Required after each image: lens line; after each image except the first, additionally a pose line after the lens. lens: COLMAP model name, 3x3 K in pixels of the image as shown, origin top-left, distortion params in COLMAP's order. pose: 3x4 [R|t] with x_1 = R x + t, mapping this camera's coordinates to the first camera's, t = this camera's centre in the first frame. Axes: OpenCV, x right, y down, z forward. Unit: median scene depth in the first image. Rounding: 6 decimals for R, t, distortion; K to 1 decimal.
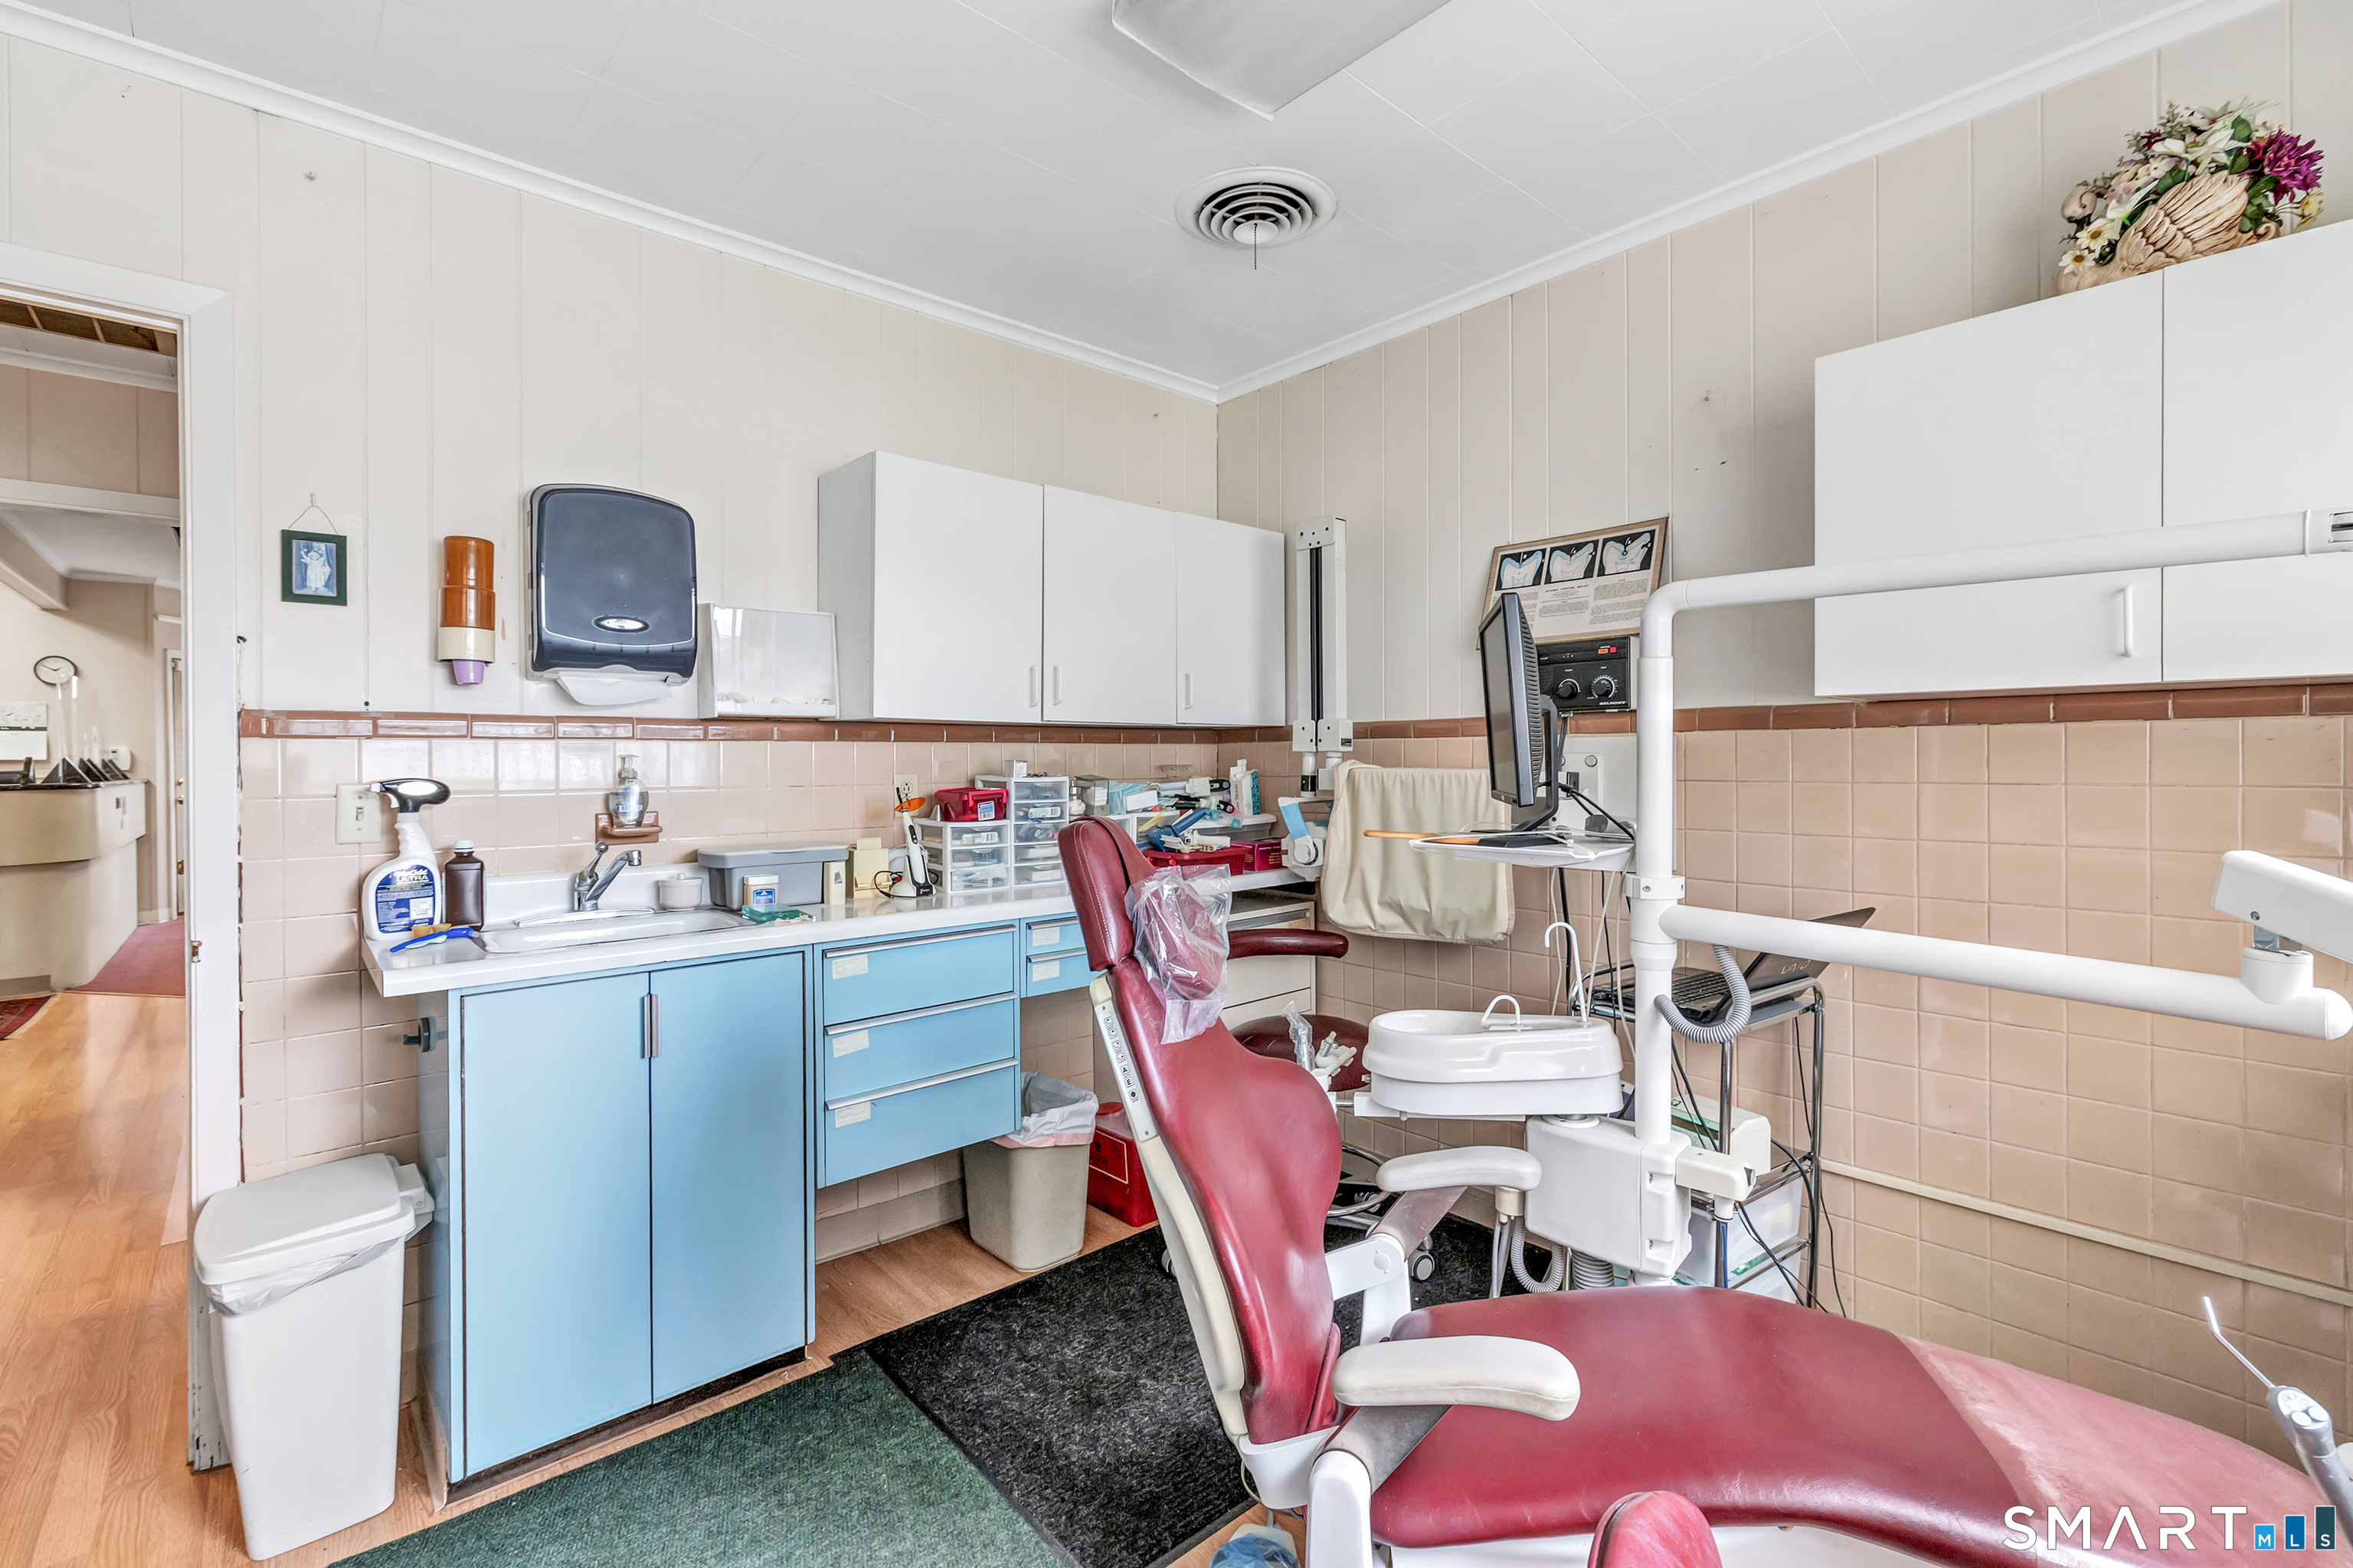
lens RADIAL K [[1041.9, 0, 1182.4], [0, 1041.9, 777.7], [0, 0, 1]] dist [0.000309, 0.000838]
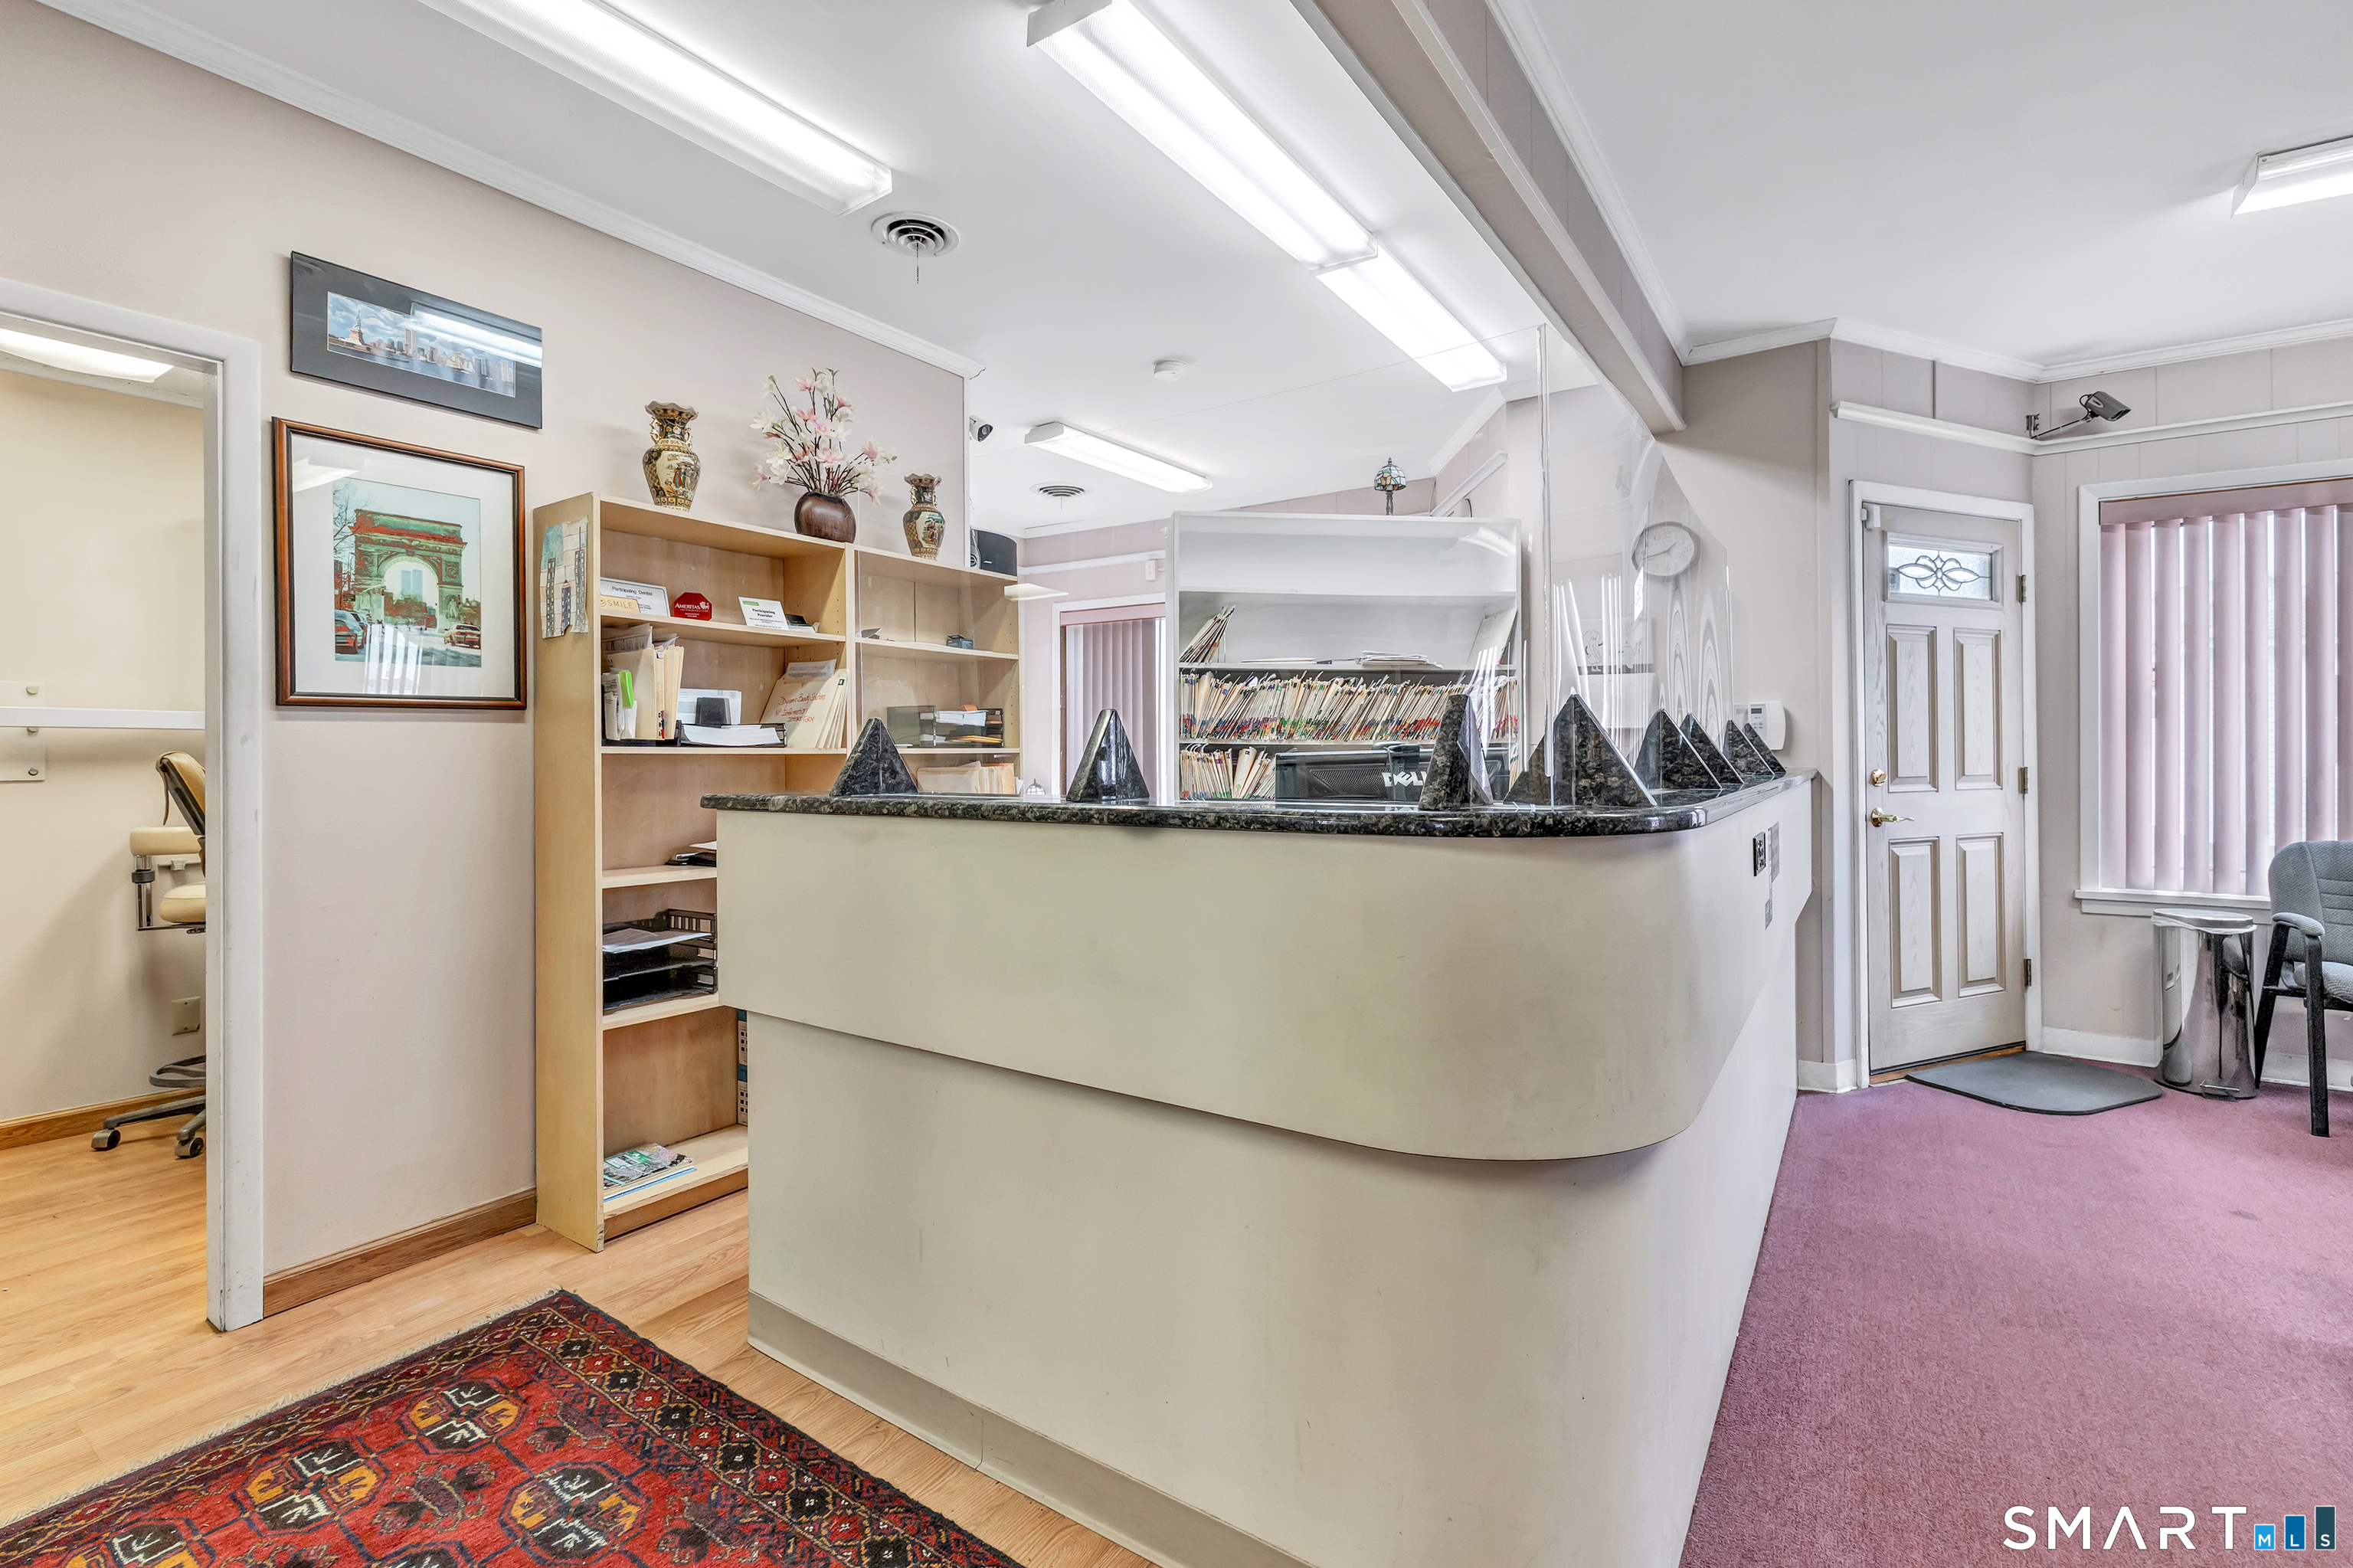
lens RADIAL K [[1041.9, 0, 1180.1], [0, 1041.9, 762.6], [0, 0, 1]] dist [0.000309, 0.000838]
pose [[0.251107, 0.011109, -0.967896, -0.671714], [-0.001922, 0.999938, 0.010978, -0.006846], [0.967957, -0.000897, 0.251113, 0.666358]]
